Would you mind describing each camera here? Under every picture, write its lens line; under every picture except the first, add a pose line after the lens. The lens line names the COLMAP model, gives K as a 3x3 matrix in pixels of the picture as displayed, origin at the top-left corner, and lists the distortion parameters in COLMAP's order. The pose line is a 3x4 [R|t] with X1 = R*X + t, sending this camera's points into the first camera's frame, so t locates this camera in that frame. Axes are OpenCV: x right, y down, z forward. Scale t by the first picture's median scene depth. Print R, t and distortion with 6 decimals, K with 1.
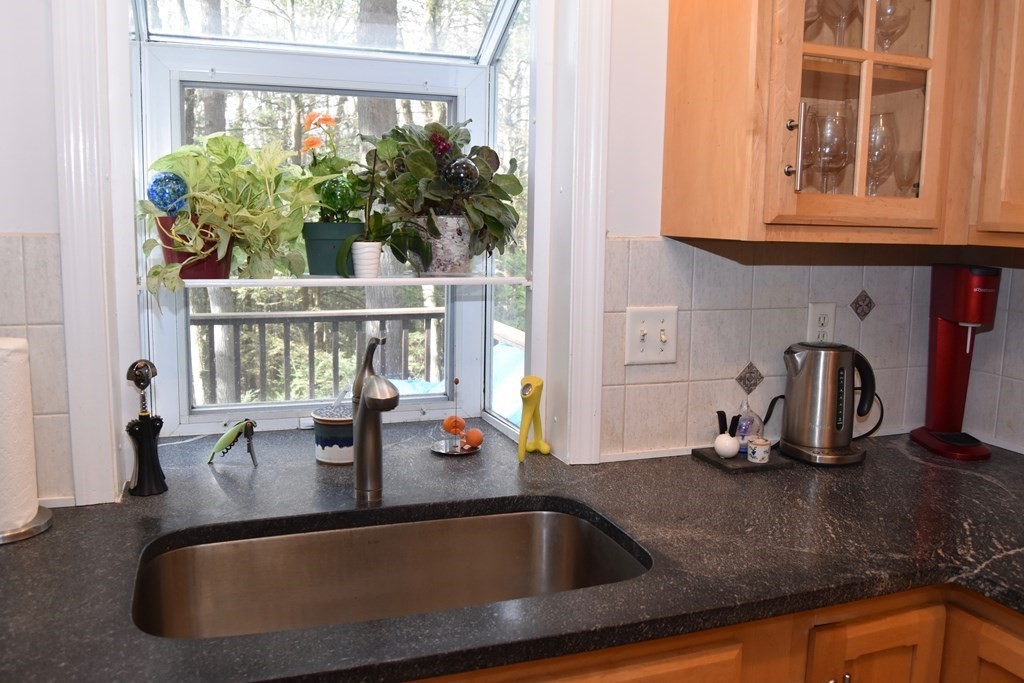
lens RADIAL K [[858.3, 0, 512.0], [0, 858.3, 341.5], [0, 0, 1]] dist [-0.078957, 0.007331]
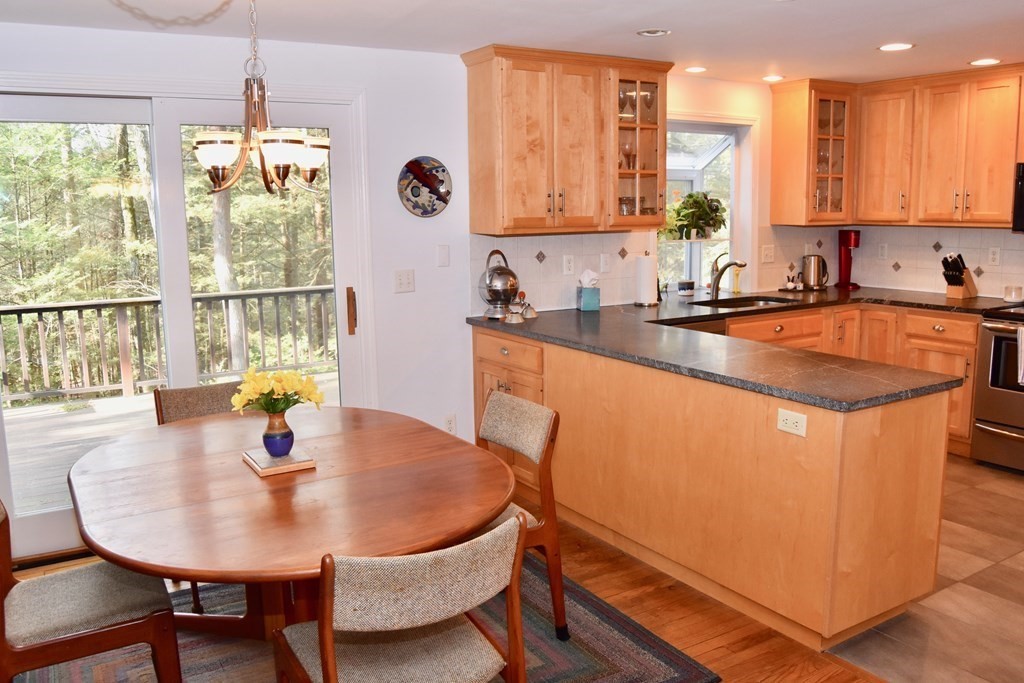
lens RADIAL K [[833.1, 0, 519.4], [0, 833.1, 341.6], [0, 0, 1]] dist [-0.083234, 0.019130]
pose [[0.976440, -0.066216, 0.205381, -1.480084], [0.063607, 0.997789, 0.019290, 0.210583], [-0.206204, -0.005772, 0.978492, -1.975612]]
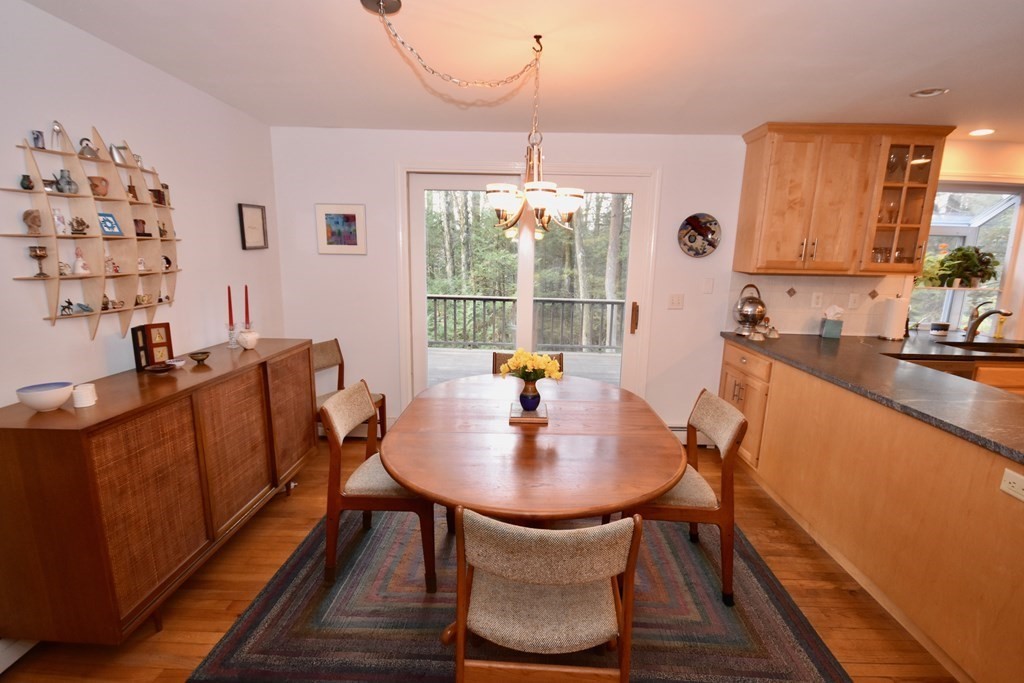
lens RADIAL K [[469.0, 0, 512.3], [0, 469.0, 348.7], [0, 0, 1]] dist [0.017144, -0.016203]
pose [[0.935226, 0.071641, -0.346727, -1.239340], [-0.056390, 0.996953, 0.053890, 0.190203], [0.349531, -0.030847, 0.936417, -1.631246]]
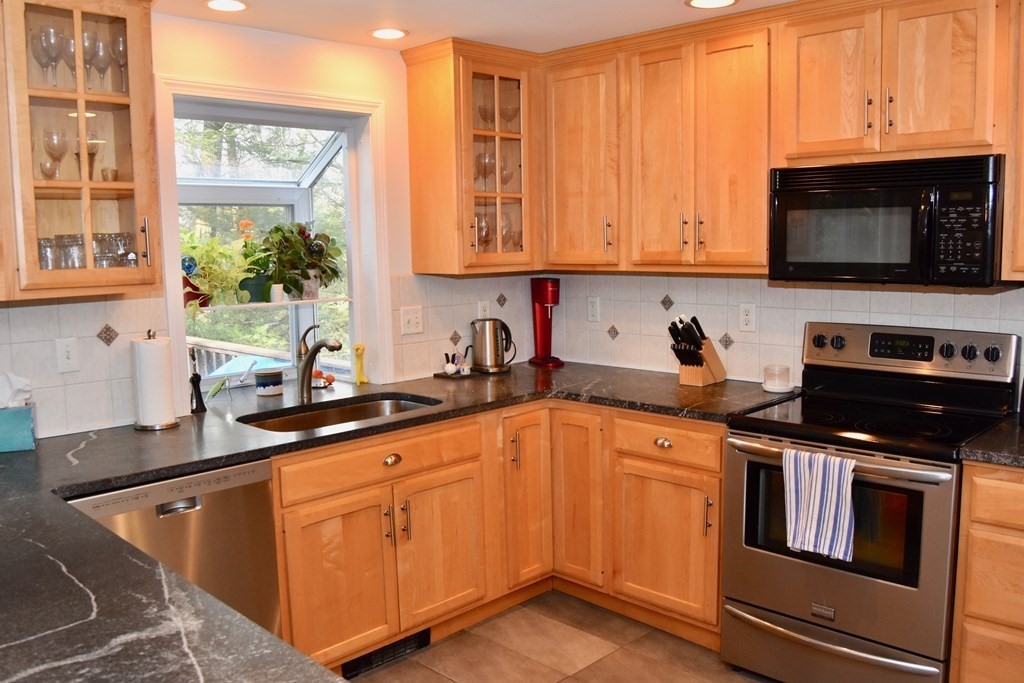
lens RADIAL K [[858.3, 0, 512.0], [0, 858.3, 341.5], [0, 0, 1]] dist [-0.078957, 0.007331]
pose [[0.902932, -0.085574, 0.421178, -0.509719], [0.097833, 0.995174, -0.007541, 0.085066], [-0.418500, 0.048015, 0.906947, -1.020416]]
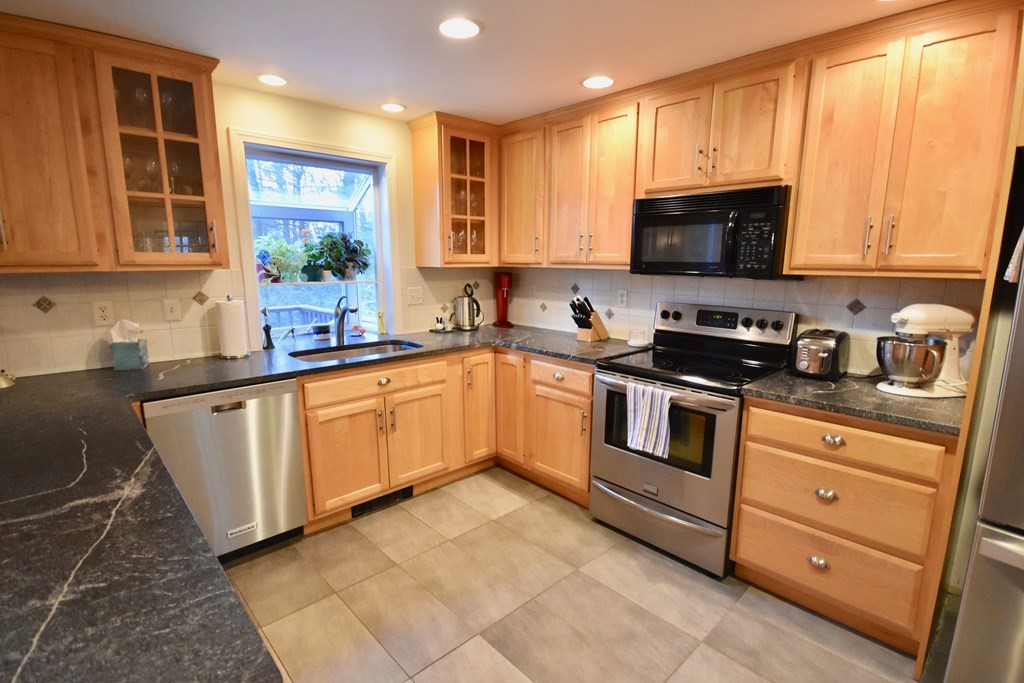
lens RADIAL K [[492.4, 0, 508.4], [0, 492.4, 348.4], [0, 0, 1]] dist [-0.003519, -0.001141]
pose [[0.921799, -0.086499, 0.377894, -0.253047], [0.071320, 0.995990, 0.054009, 0.121349], [-0.381051, -0.022834, 0.924272, -0.958258]]
